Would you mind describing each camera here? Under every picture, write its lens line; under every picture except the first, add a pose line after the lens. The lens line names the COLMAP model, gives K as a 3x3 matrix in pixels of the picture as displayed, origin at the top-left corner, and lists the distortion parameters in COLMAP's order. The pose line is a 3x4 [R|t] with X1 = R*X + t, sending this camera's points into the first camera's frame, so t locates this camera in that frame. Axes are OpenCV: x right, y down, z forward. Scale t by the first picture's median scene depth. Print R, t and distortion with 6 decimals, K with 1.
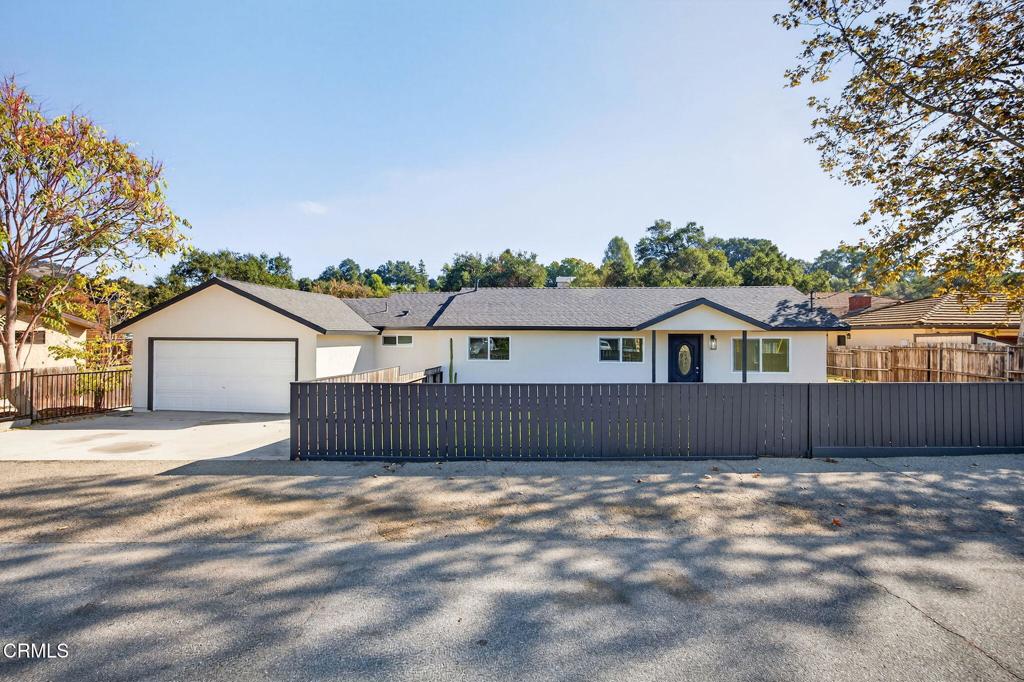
lens RADIAL K [[452.9, 0, 510.1], [0, 452.9, 332.9], [0, 0, 1]] dist [-0.005028, -0.000260]
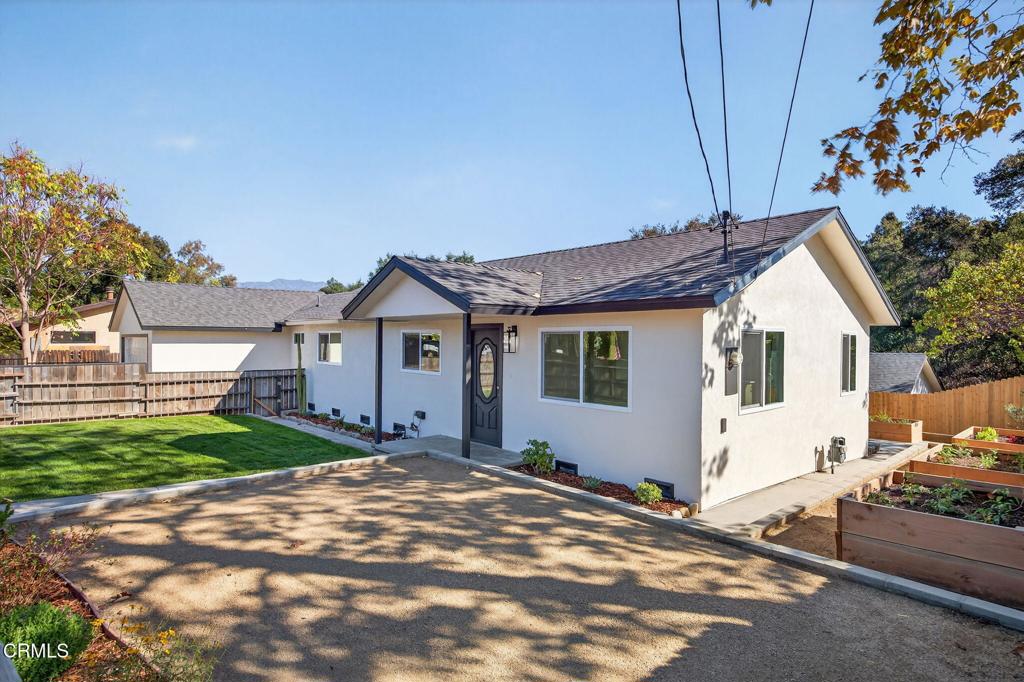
lens RADIAL K [[542.7, 0, 522.2], [0, 542.7, 343.4], [0, 0, 1]] dist [0.003109, 0.000140]
pose [[0.774946, 0.000827, -0.632027, 0.812541], [0.013918, 0.999734, 0.018374, 0.015116], [0.631874, -0.023036, 0.774729, 0.506525]]
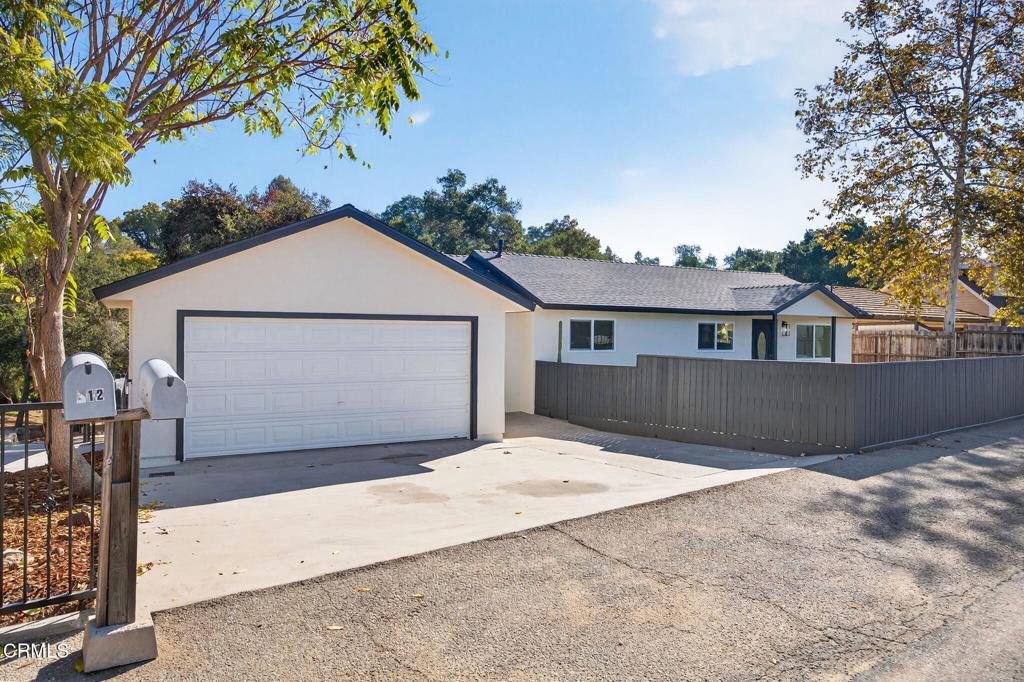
lens RADIAL K [[686.3, 0, 509.0], [0, 686.3, 342.8], [0, 0, 1]] dist [-0.006265, 0.000759]
pose [[0.800217, -0.006080, 0.599679, -0.893133], [-0.008140, 0.999746, 0.020998, 0.024840], [-0.599655, -0.021685, 0.799965, 0.164810]]
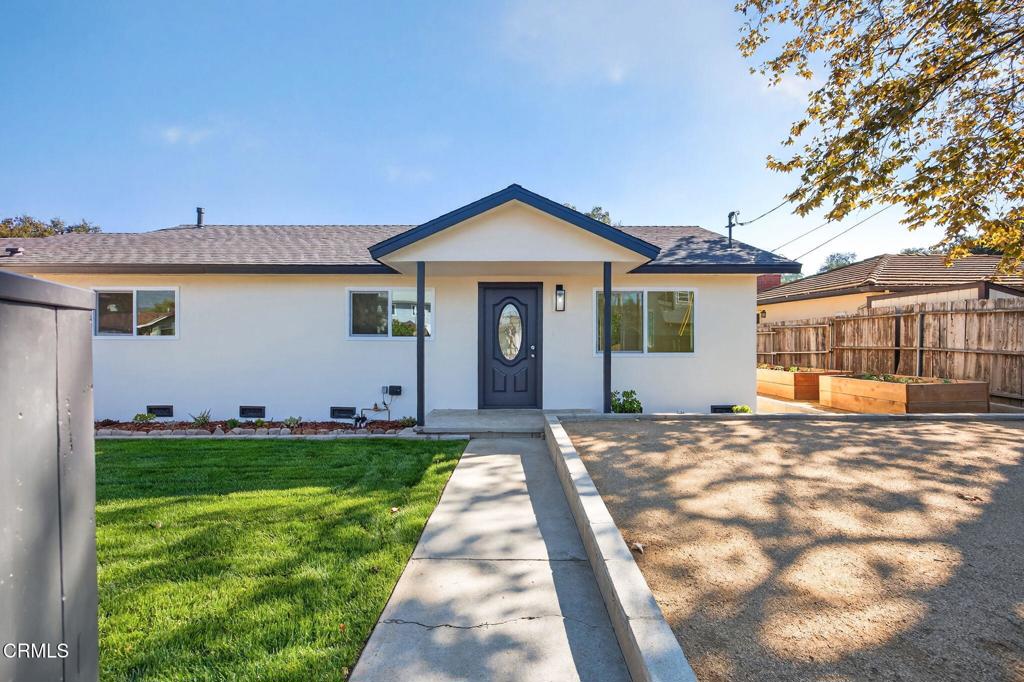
lens RADIAL K [[422.7, 0, 514.3], [0, 422.7, 341.7], [0, 0, 1]] dist [-0.000590, 0.000109]
pose [[0.988021, -0.006623, 0.154177, 0.307737], [0.004007, 0.999843, 0.017272, 0.061178], [-0.154267, -0.016447, 0.987892, 0.503477]]
